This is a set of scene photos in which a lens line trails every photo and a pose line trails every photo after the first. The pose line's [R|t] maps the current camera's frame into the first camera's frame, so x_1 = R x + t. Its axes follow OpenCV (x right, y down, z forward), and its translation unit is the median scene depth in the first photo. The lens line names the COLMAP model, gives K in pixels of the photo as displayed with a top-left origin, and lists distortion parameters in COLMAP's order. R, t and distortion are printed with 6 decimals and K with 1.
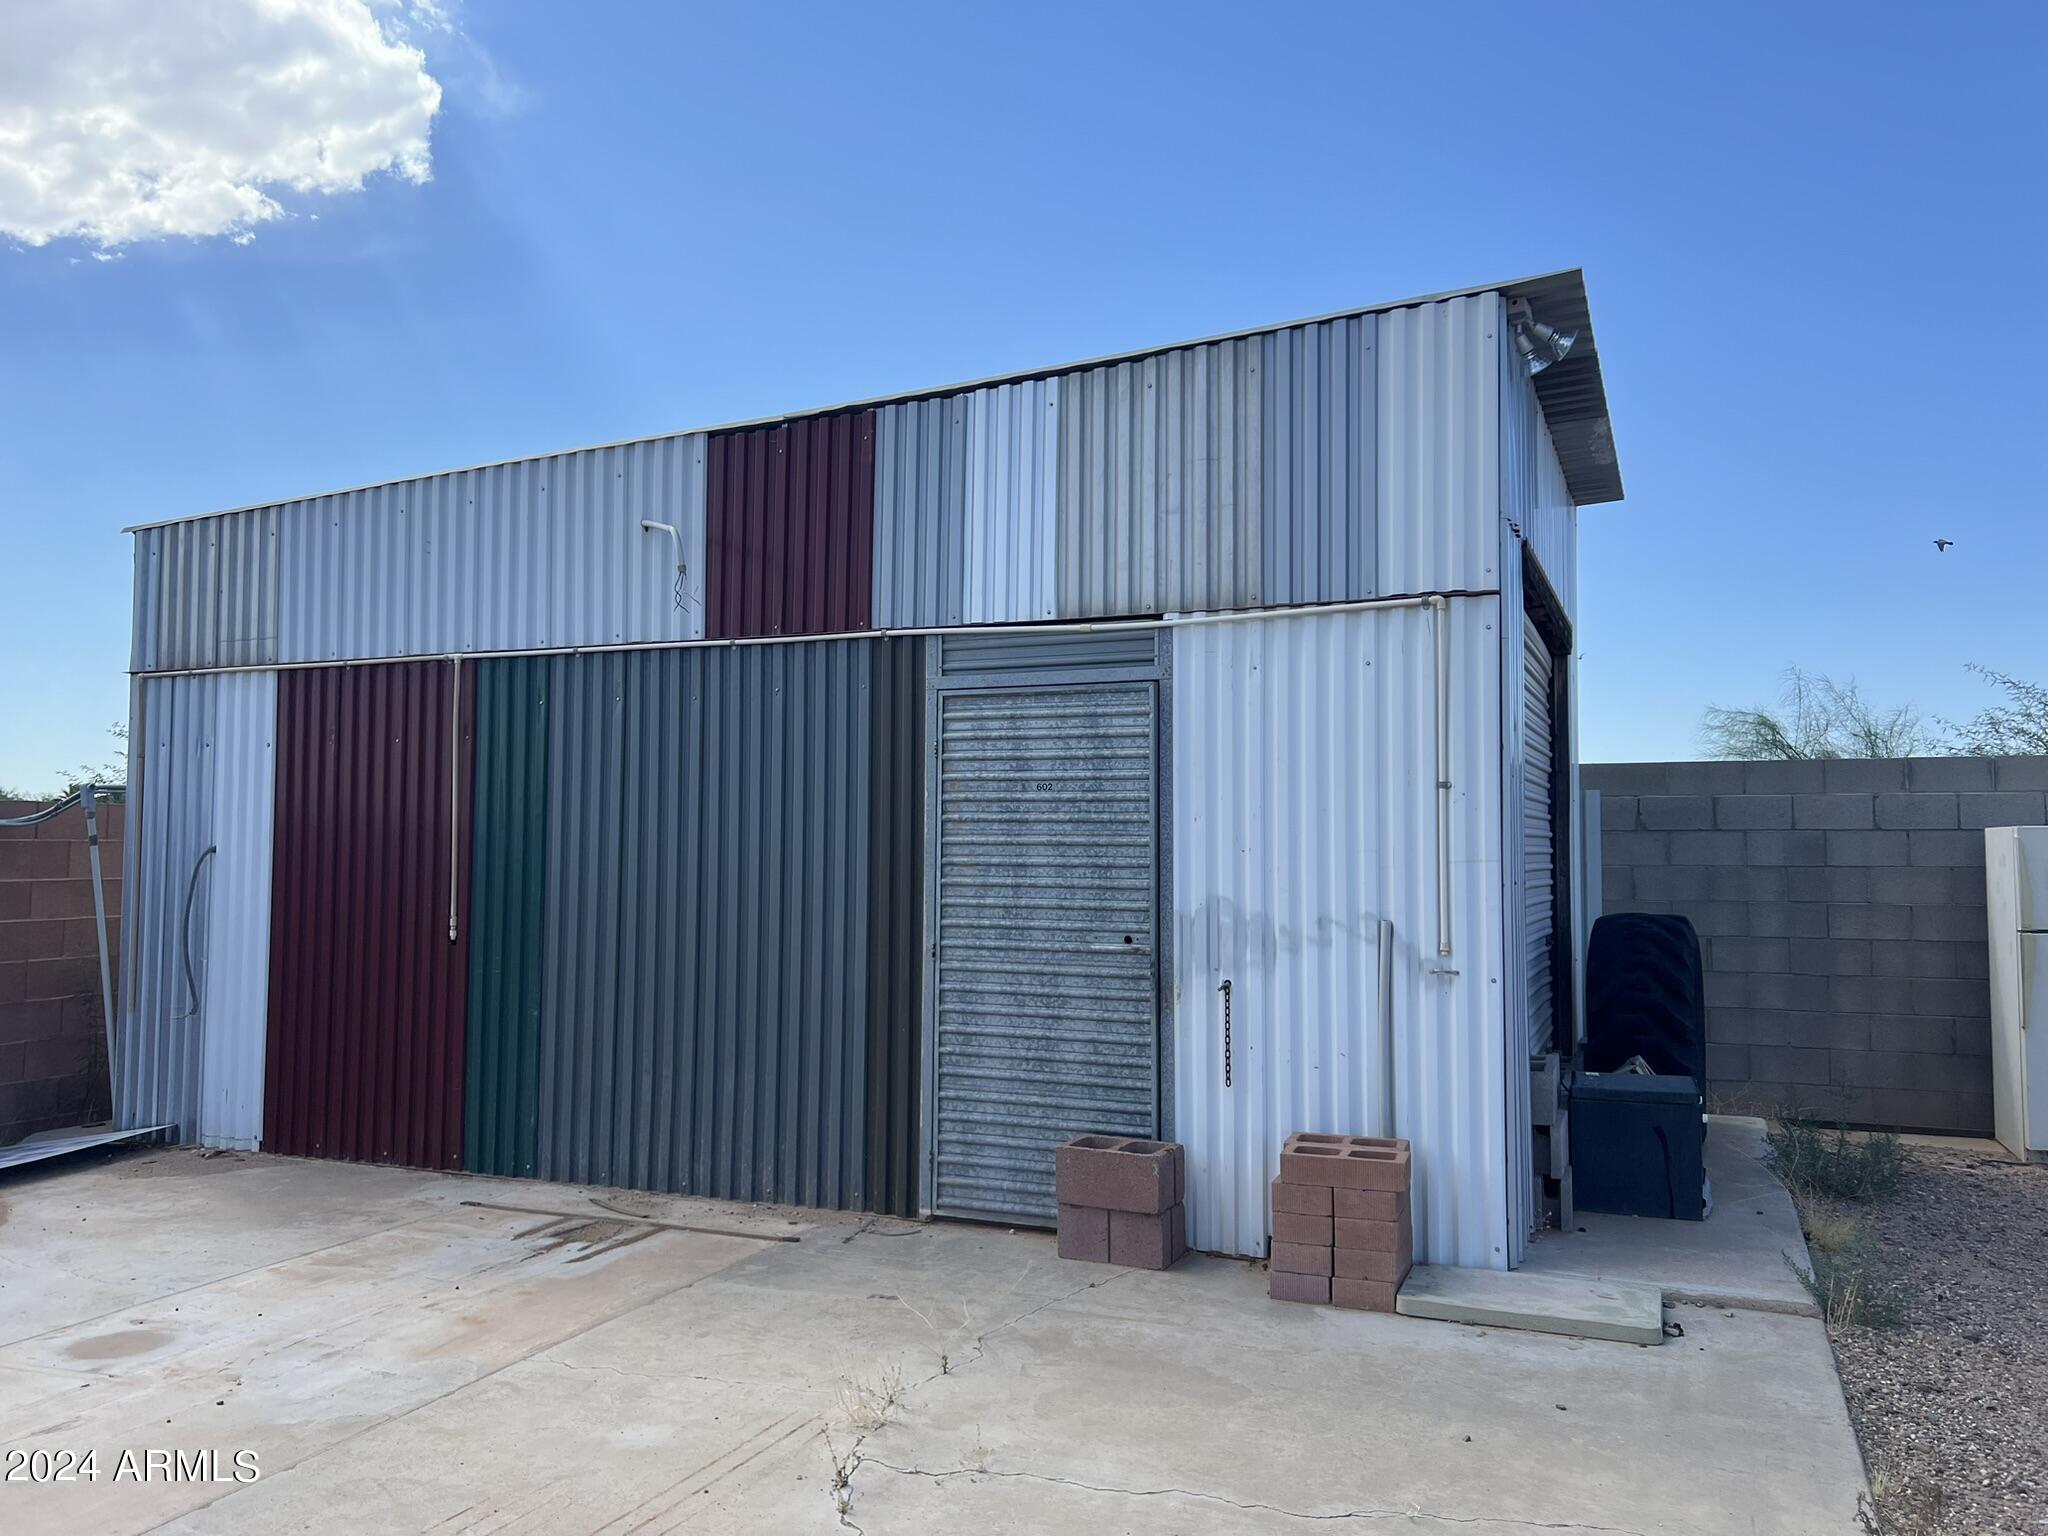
lens RADIAL K [[1621.4, 0, 1014.2], [0, 1621.4, 750.9], [0, 0, 1]] dist [0.004056, -0.013363]
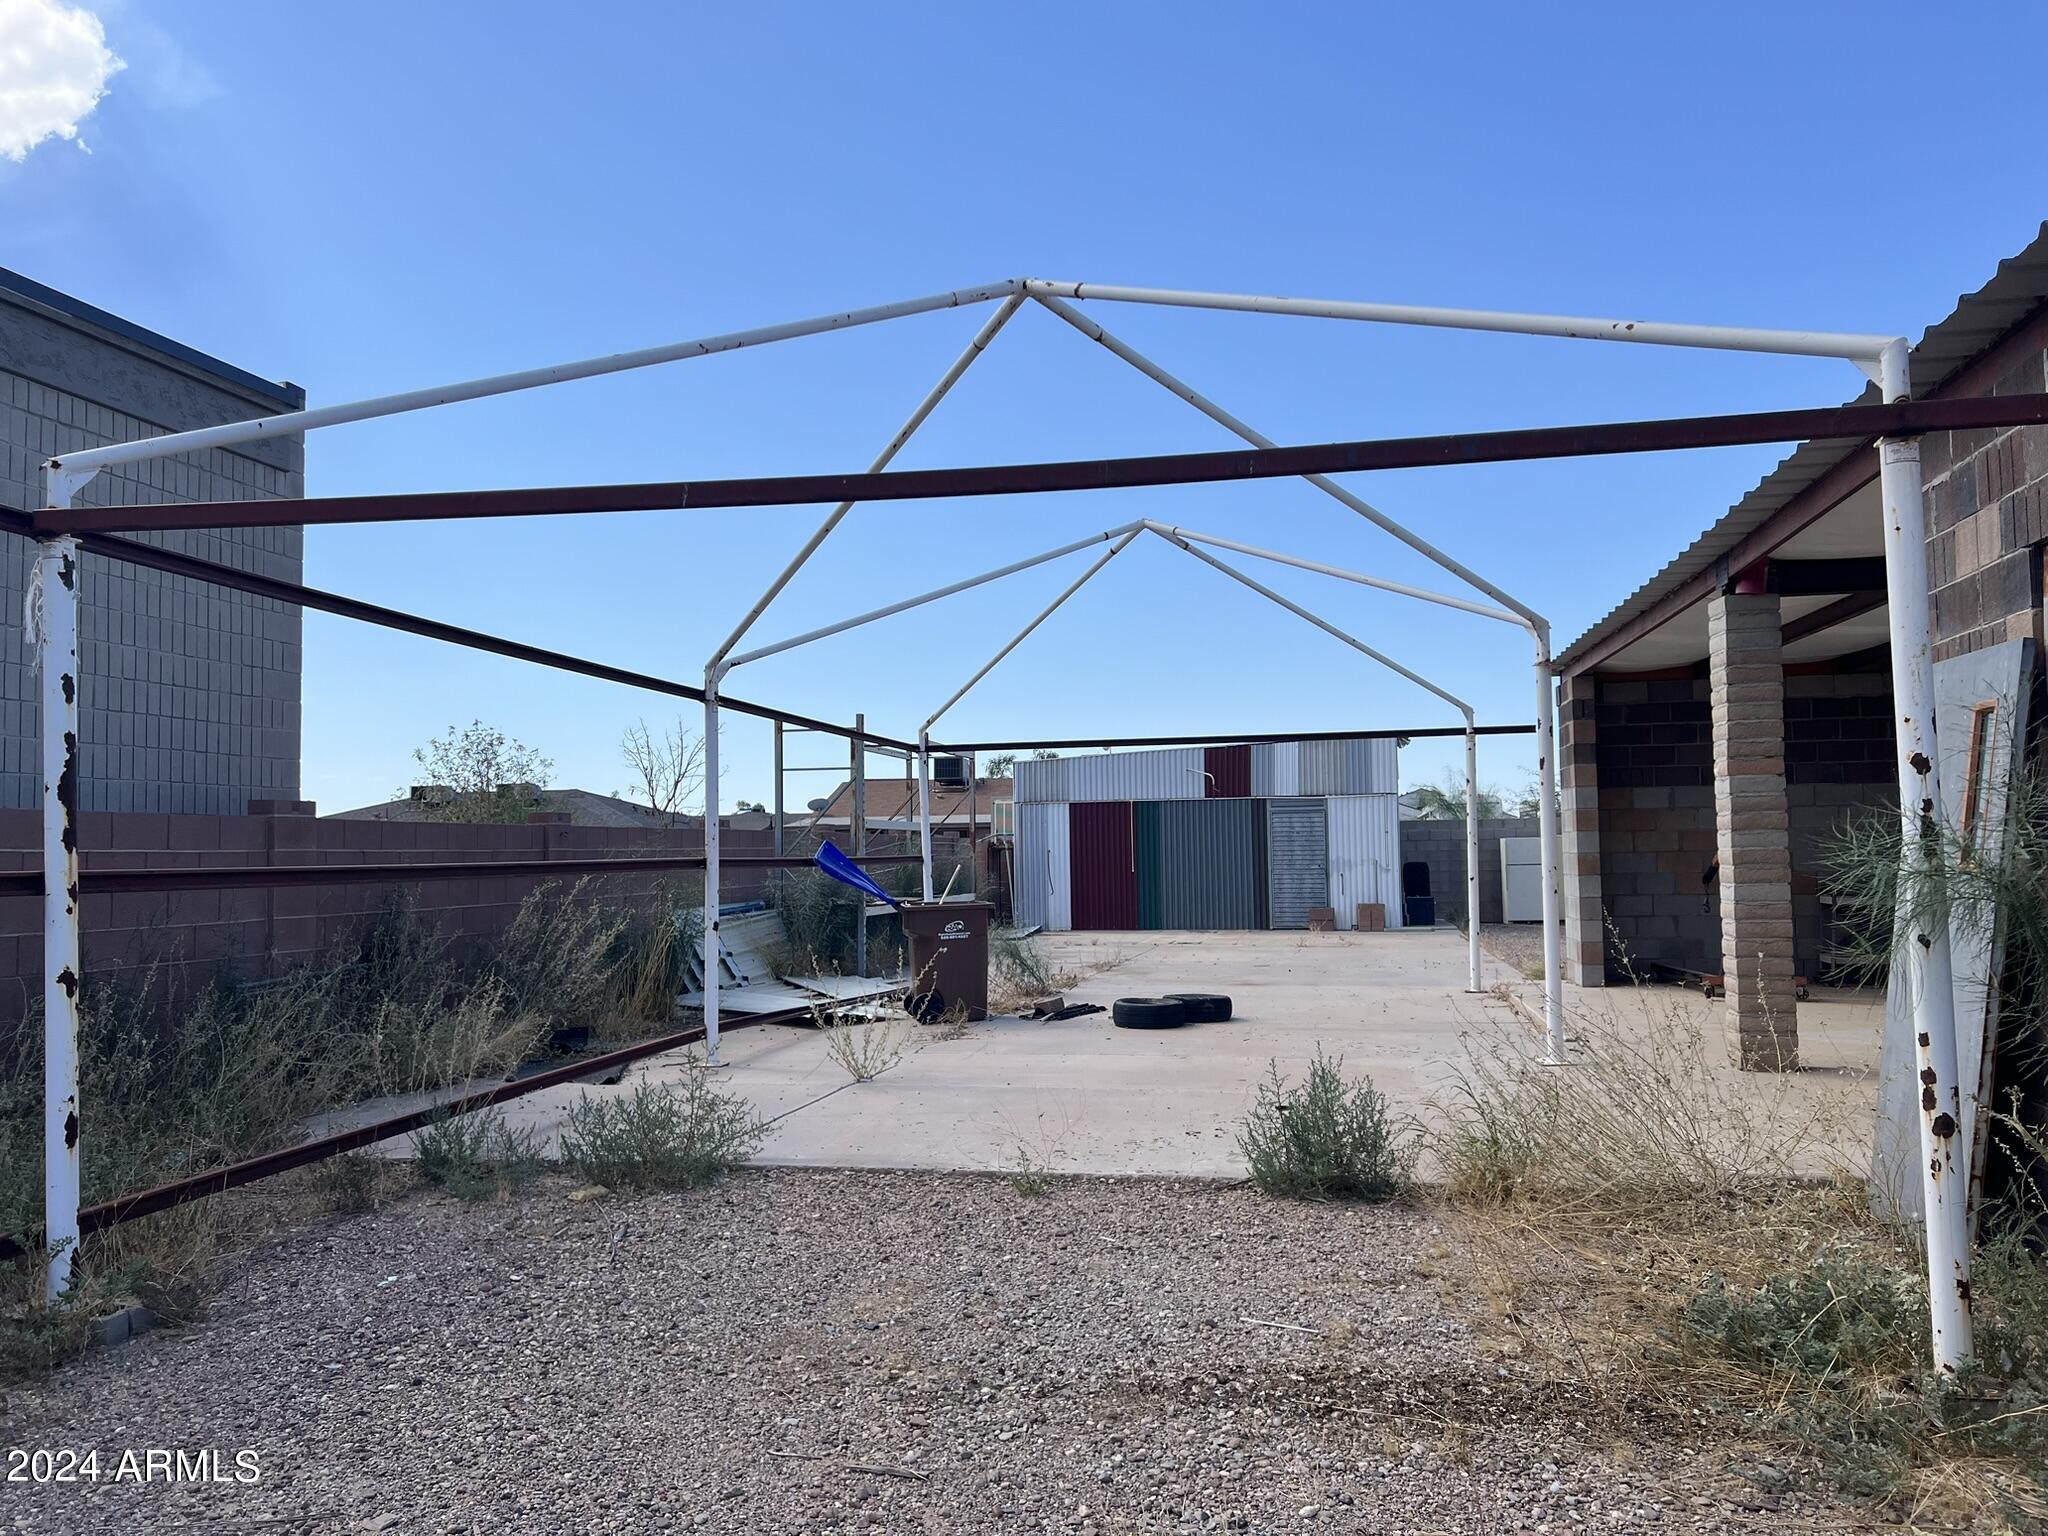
lens RADIAL K [[1621.4, 0, 1009.1], [0, 1621.4, 772.4], [0, 0, 1]] dist [0.004056, -0.013363]
pose [[0.983620, -0.004886, 0.180187, -1.560931], [0.003134, 0.999945, 0.010008, -0.193068], [-0.180226, -0.009279, 0.983581, -3.255583]]
